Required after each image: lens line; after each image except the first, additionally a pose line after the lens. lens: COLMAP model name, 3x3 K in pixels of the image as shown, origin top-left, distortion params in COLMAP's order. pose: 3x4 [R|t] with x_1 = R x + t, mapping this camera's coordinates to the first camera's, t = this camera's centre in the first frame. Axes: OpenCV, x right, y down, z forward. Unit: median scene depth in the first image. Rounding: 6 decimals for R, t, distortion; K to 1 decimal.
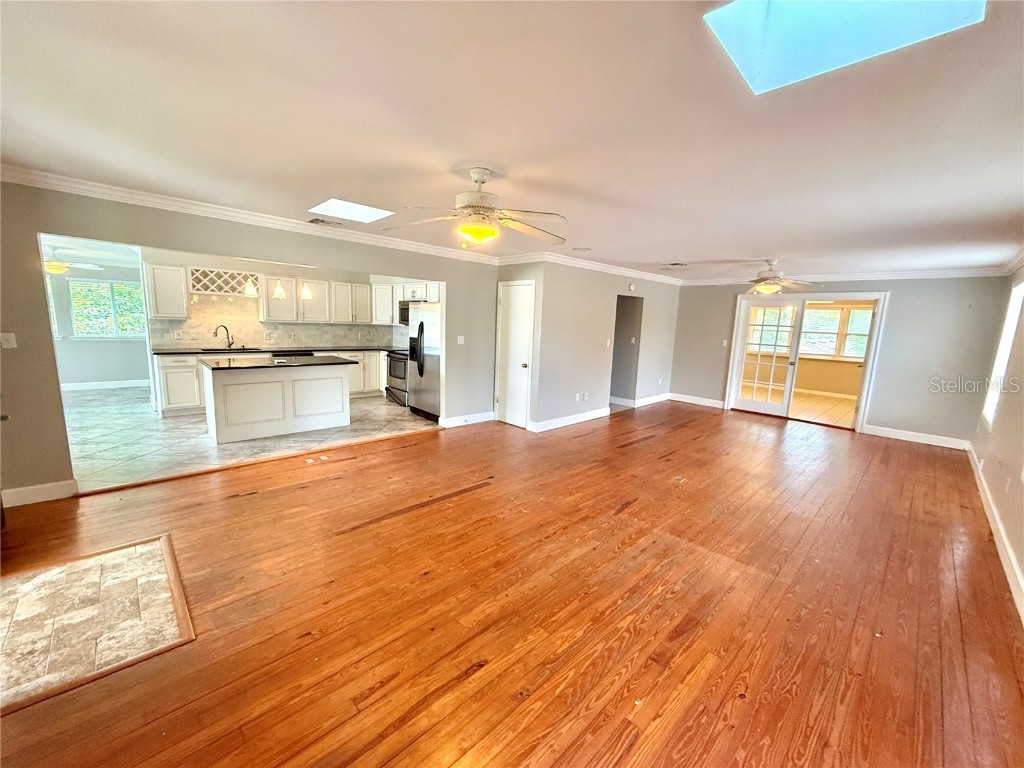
lens RADIAL K [[408.3, 0, 508.0], [0, 408.3, 385.0], [0, 0, 1]] dist [0.000375, -0.000271]
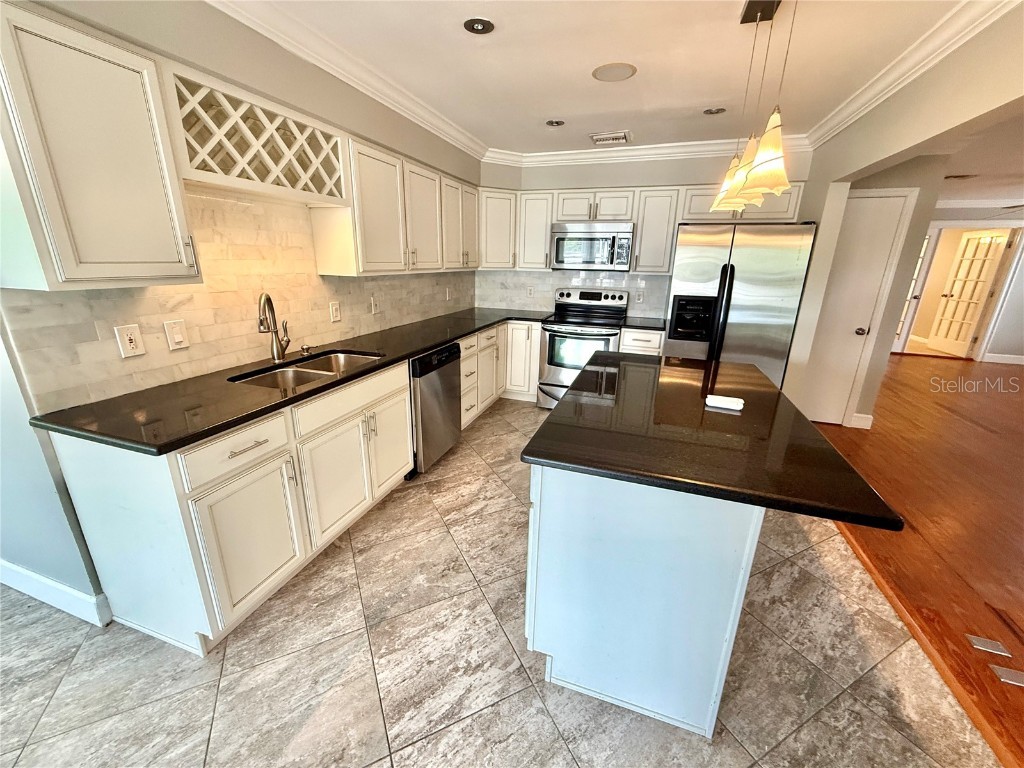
lens RADIAL K [[408.3, 0, 508.0], [0, 408.3, 385.0], [0, 0, 1]] dist [0.000375, -0.000271]
pose [[0.889177, -0.156755, 0.429874, -0.716143], [0.088009, 0.980536, 0.175512, -0.122327], [-0.449019, -0.118229, 0.885666, 0.653786]]
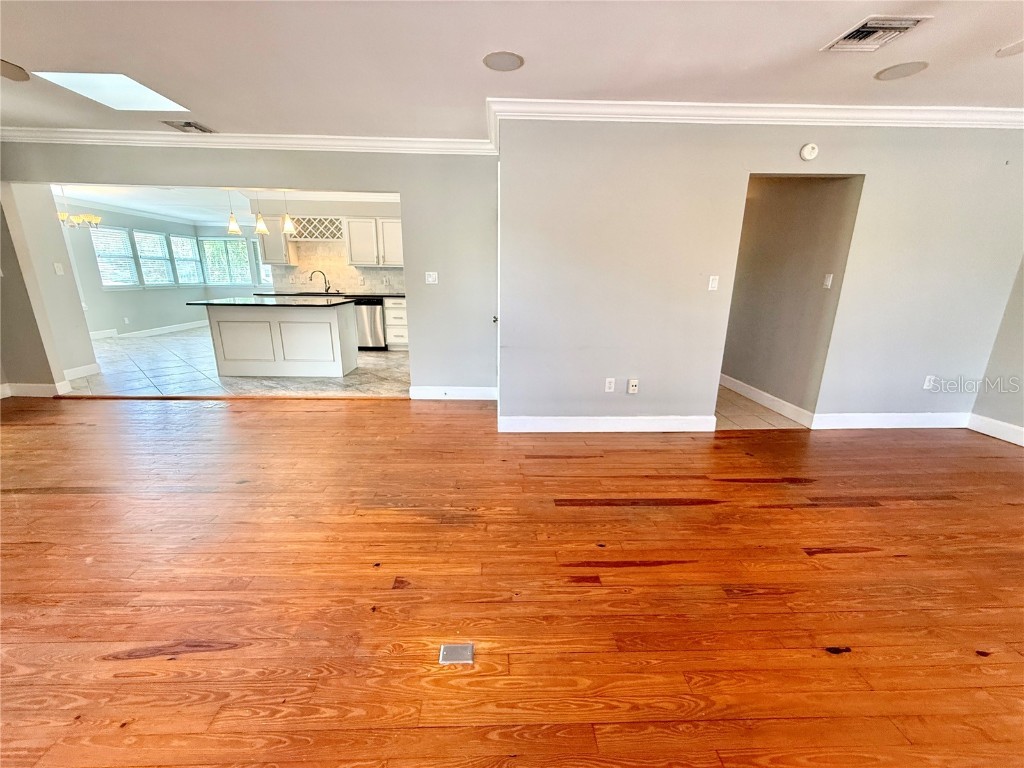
lens RADIAL K [[408.3, 0, 508.0], [0, 408.3, 385.0], [0, 0, 1]] dist [0.000375, -0.000271]
pose [[0.742656, 0.149073, -0.652870, 0.448192], [-0.088331, 0.988196, 0.125162, -0.027636], [0.663822, -0.035284, 0.747057, 0.542002]]
